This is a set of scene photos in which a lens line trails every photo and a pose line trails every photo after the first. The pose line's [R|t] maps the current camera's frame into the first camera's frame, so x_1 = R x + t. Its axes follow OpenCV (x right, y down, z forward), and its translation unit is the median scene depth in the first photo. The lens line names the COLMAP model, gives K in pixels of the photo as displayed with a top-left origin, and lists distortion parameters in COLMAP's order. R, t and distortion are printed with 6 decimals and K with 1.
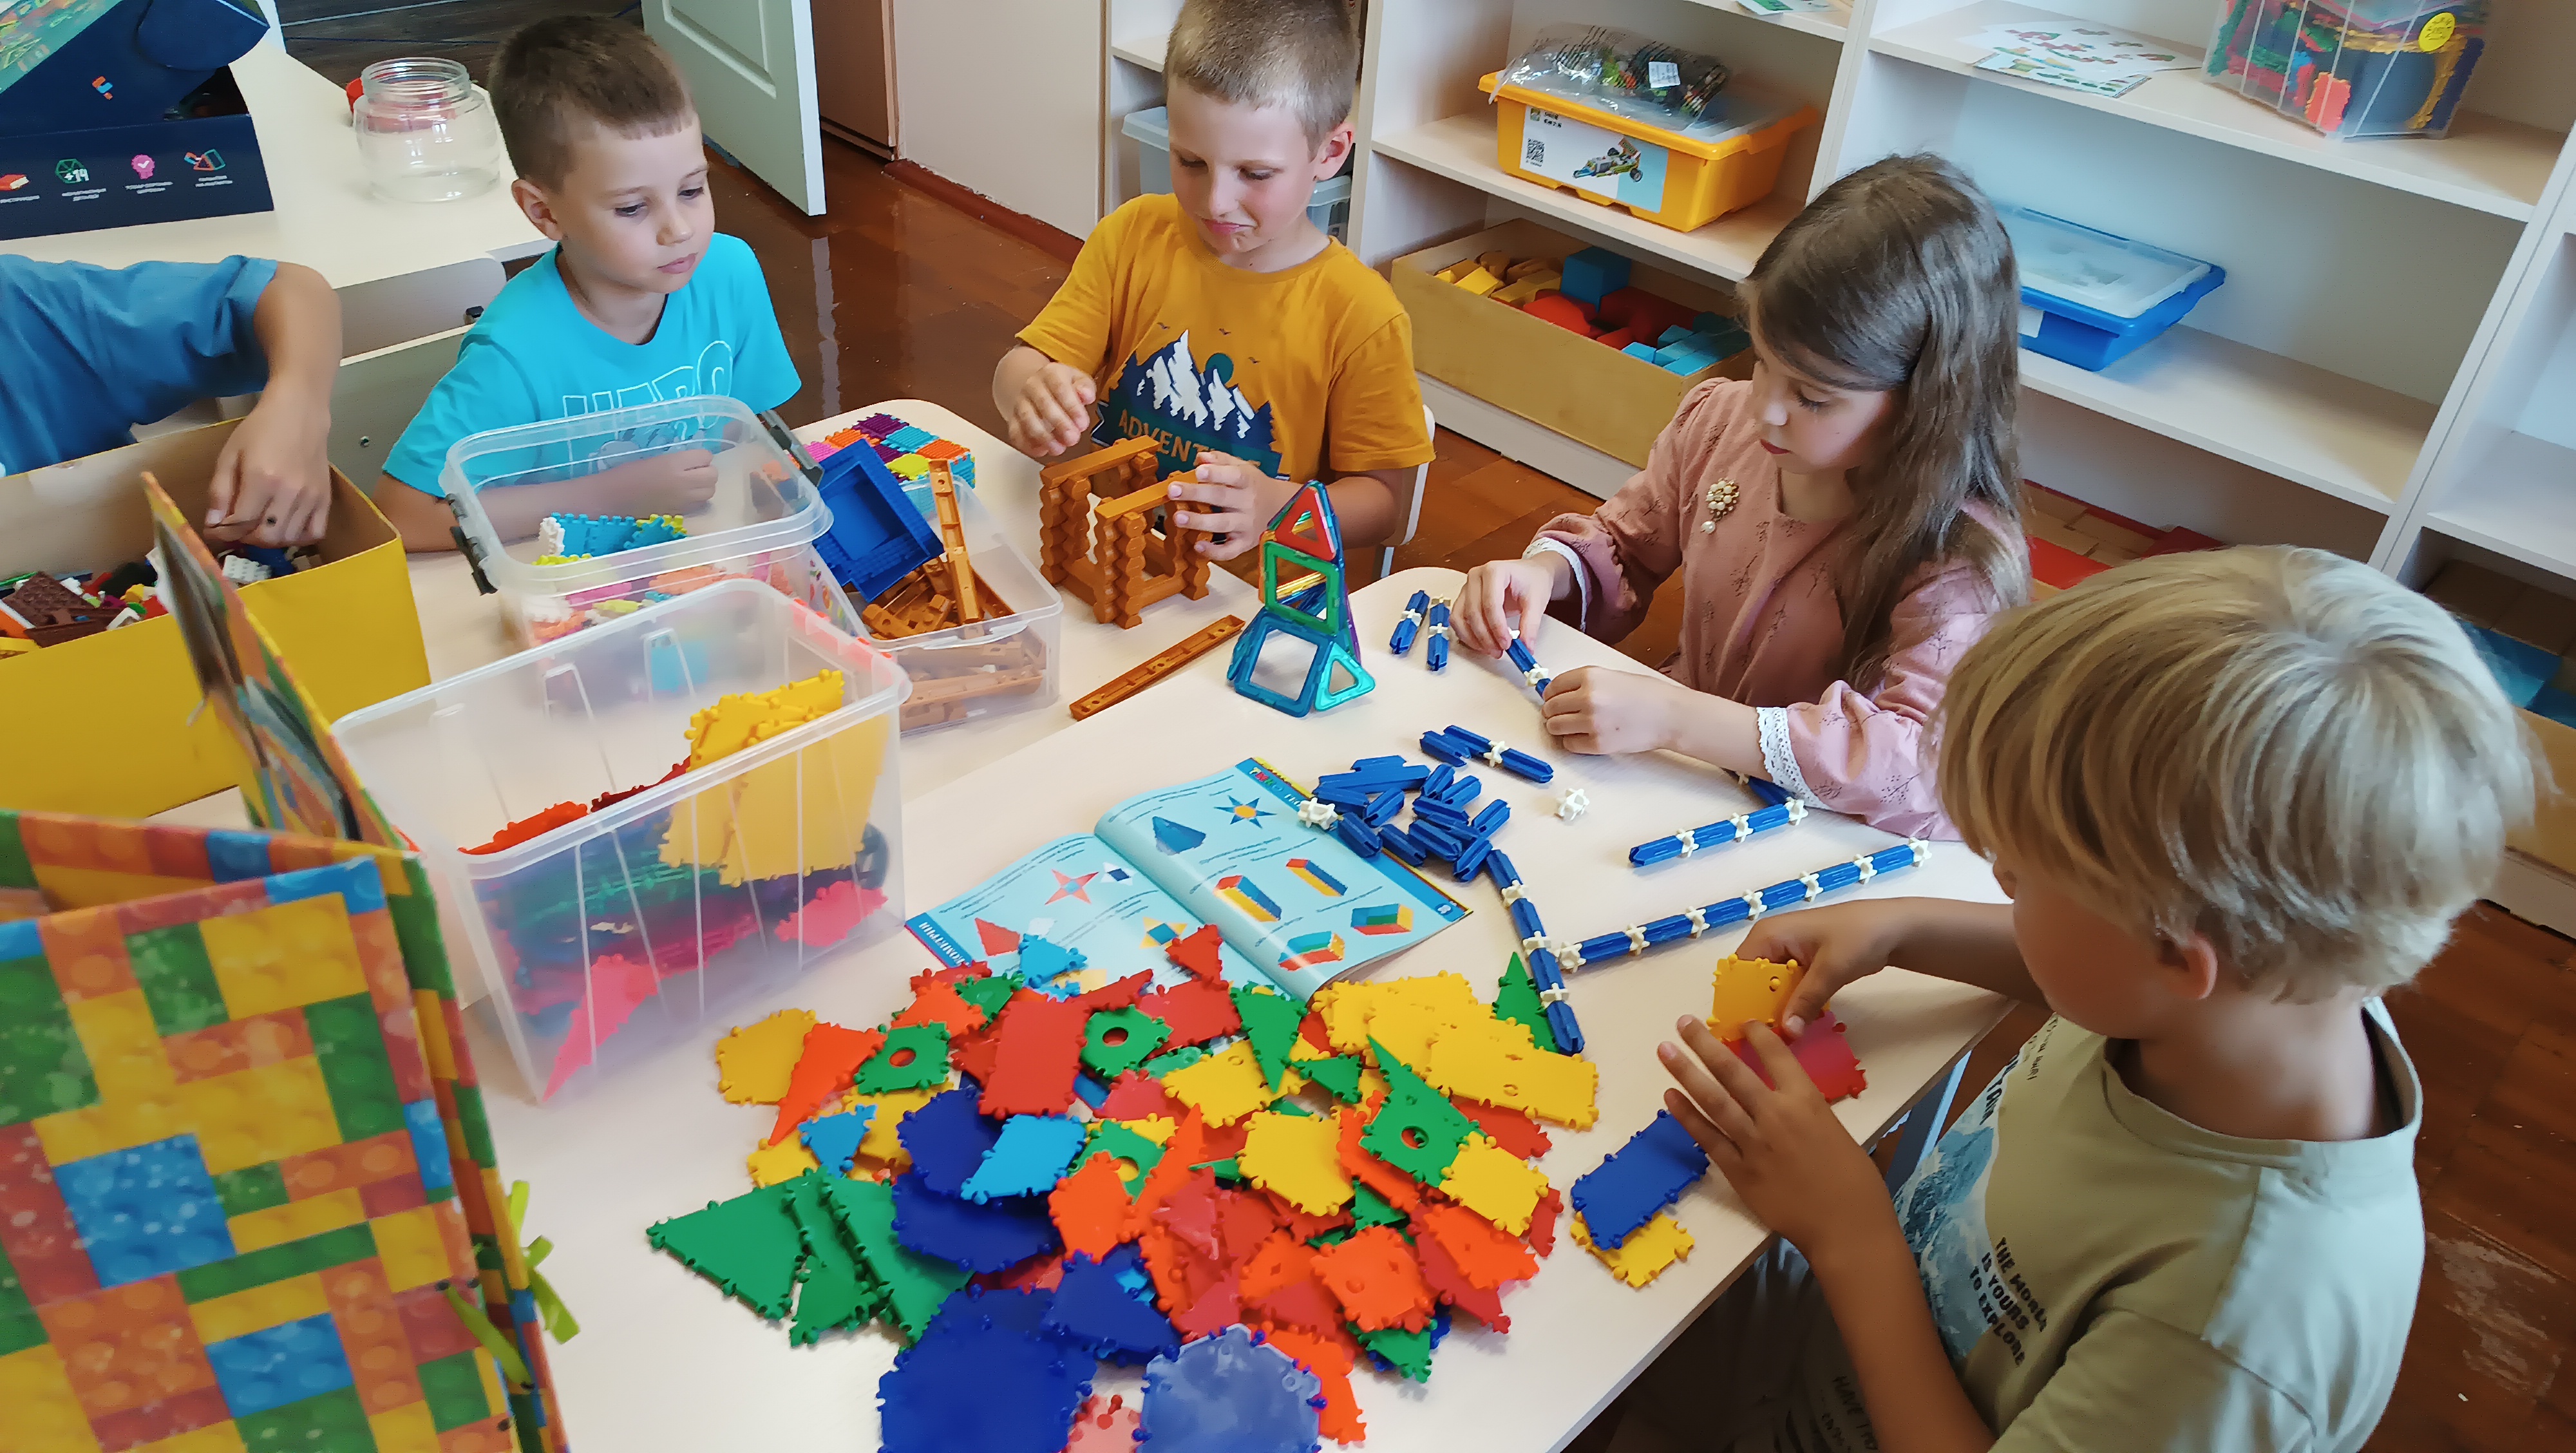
lens RADIAL K [[1845.9, 0, 1274.5], [0, 1845.9, 736.1], [0, 0, 1]] dist [-0.011819, -0.007774]
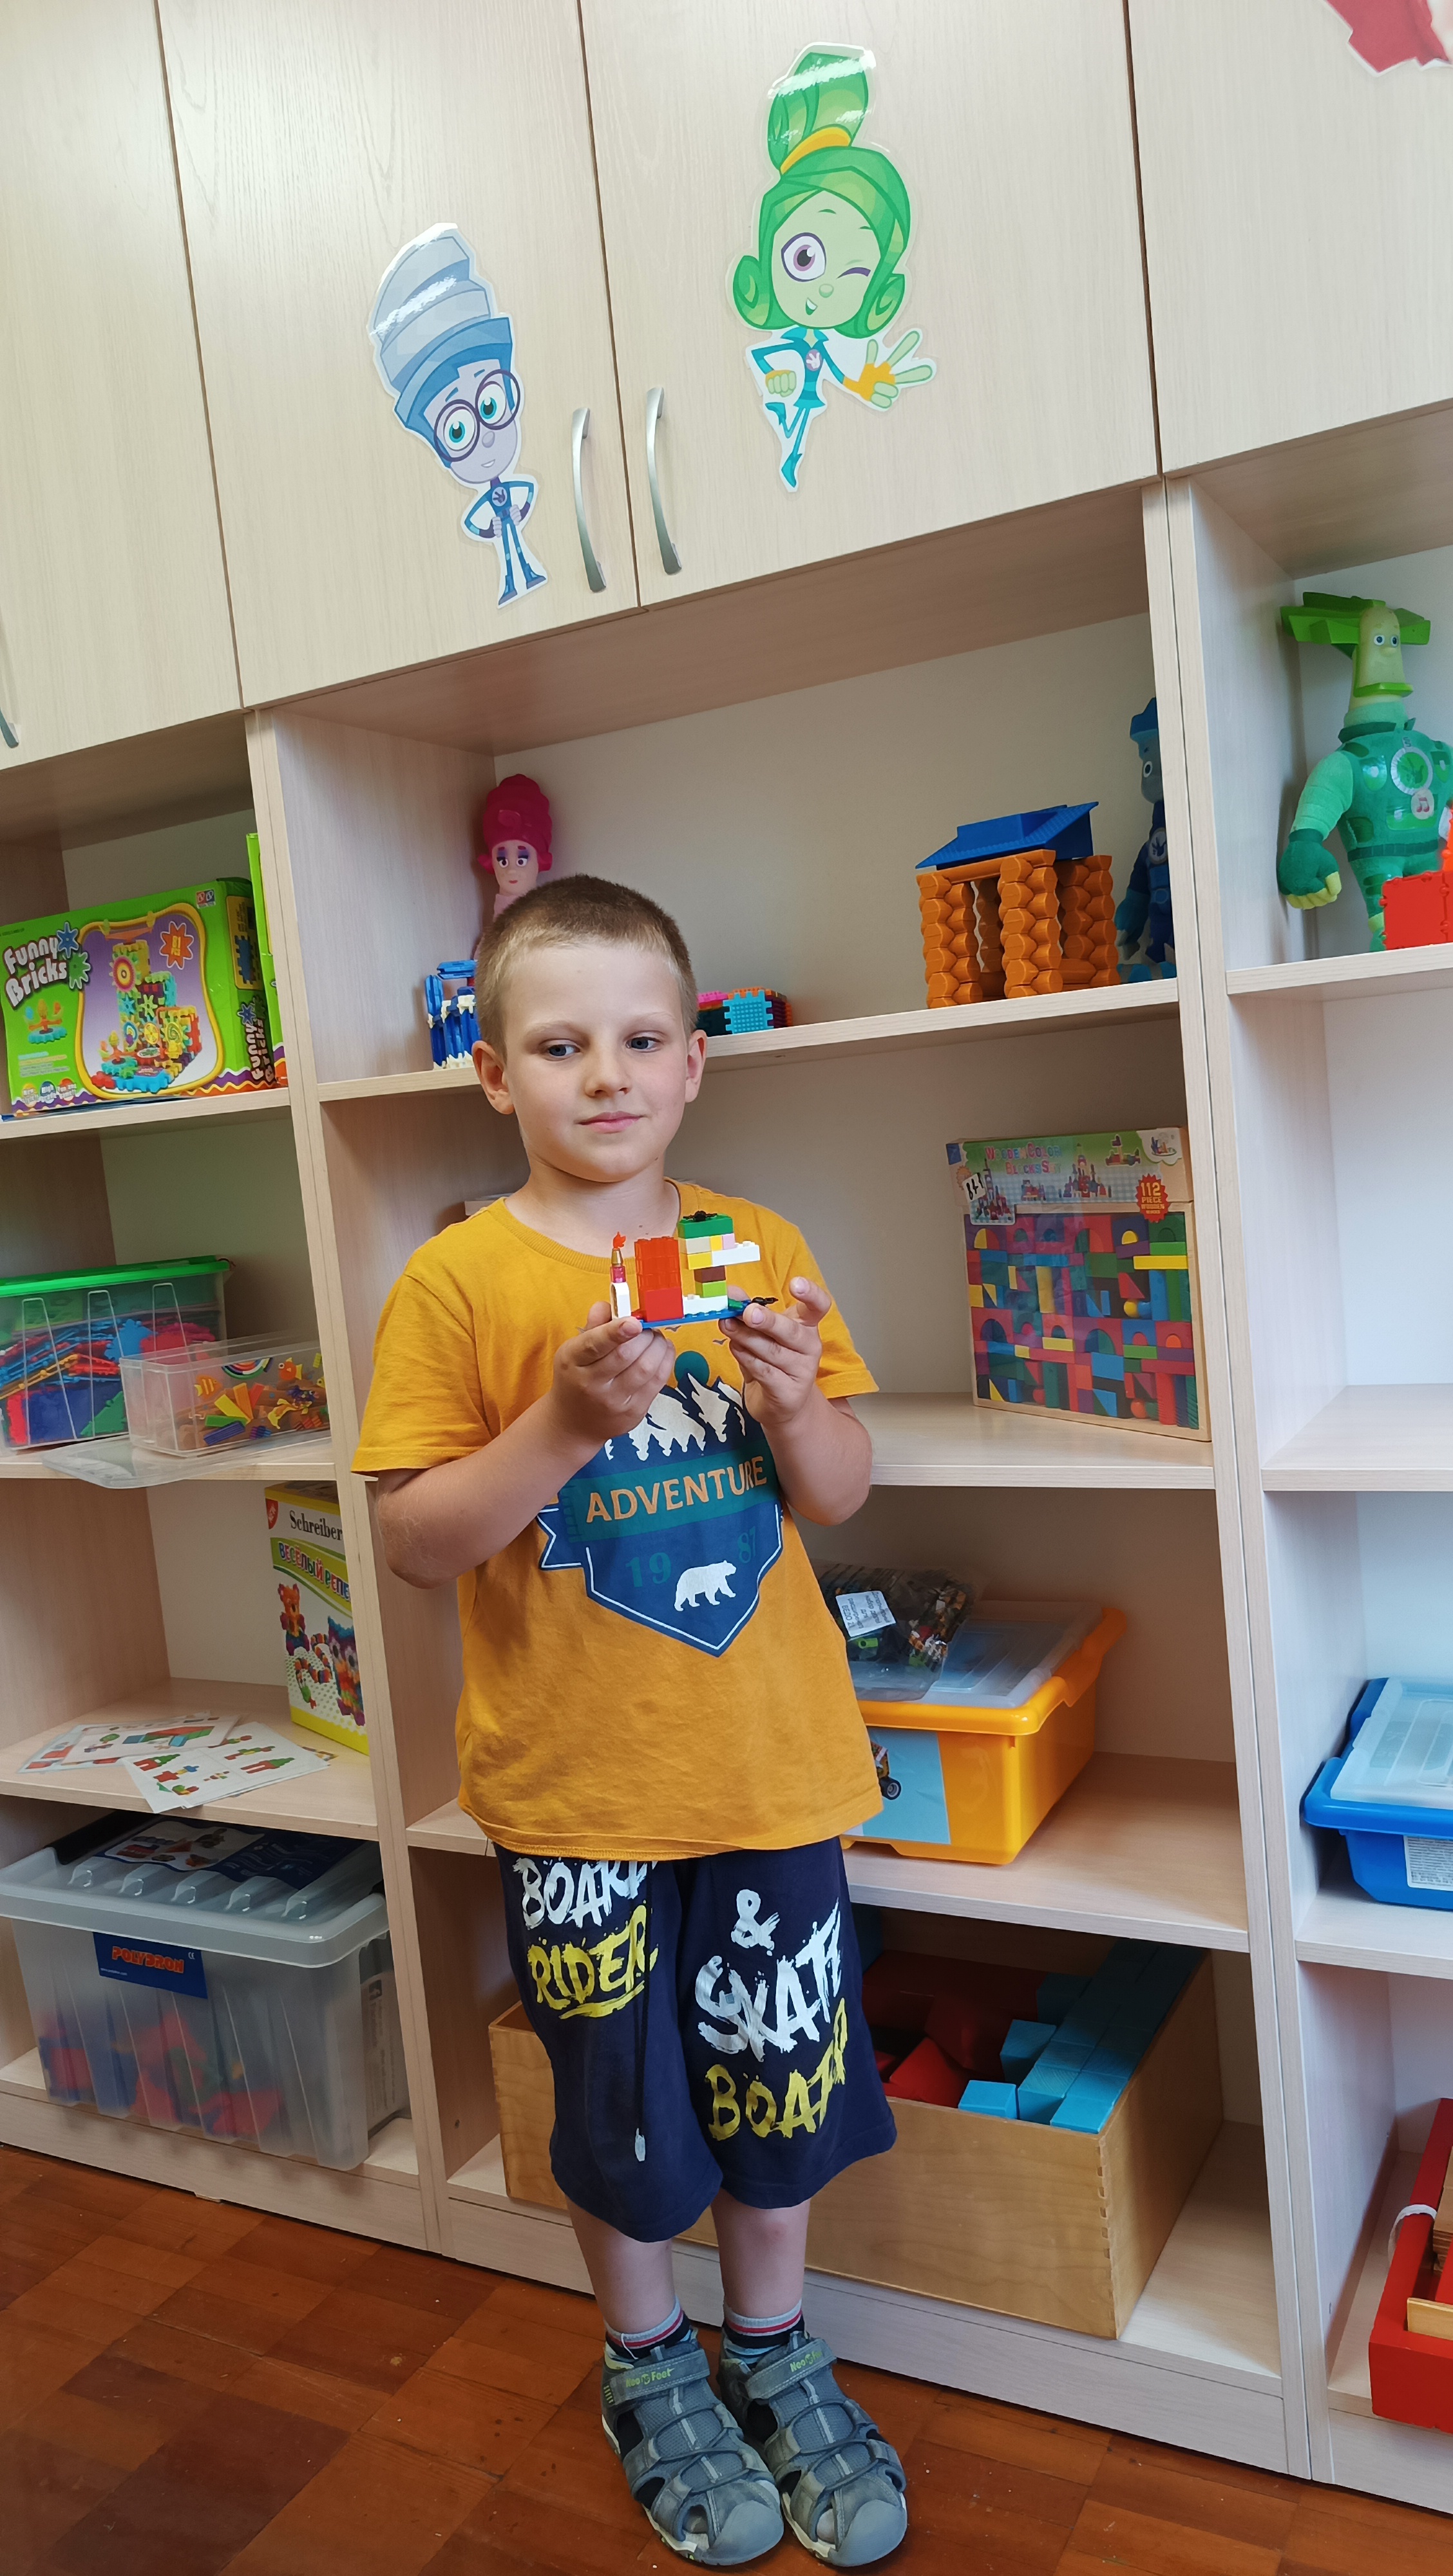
lens RADIAL K [[1845.9, 0, 727.9], [0, 1845.9, 1298.3], [0, 0, 1]] dist [-0.011819, -0.007774]
pose [[0.945903, -0.166314, 0.278582, 0.015991], [0.285143, 0.835779, -0.469220, -0.175021], [-0.154795, 0.523272, 0.837988, 0.445758]]
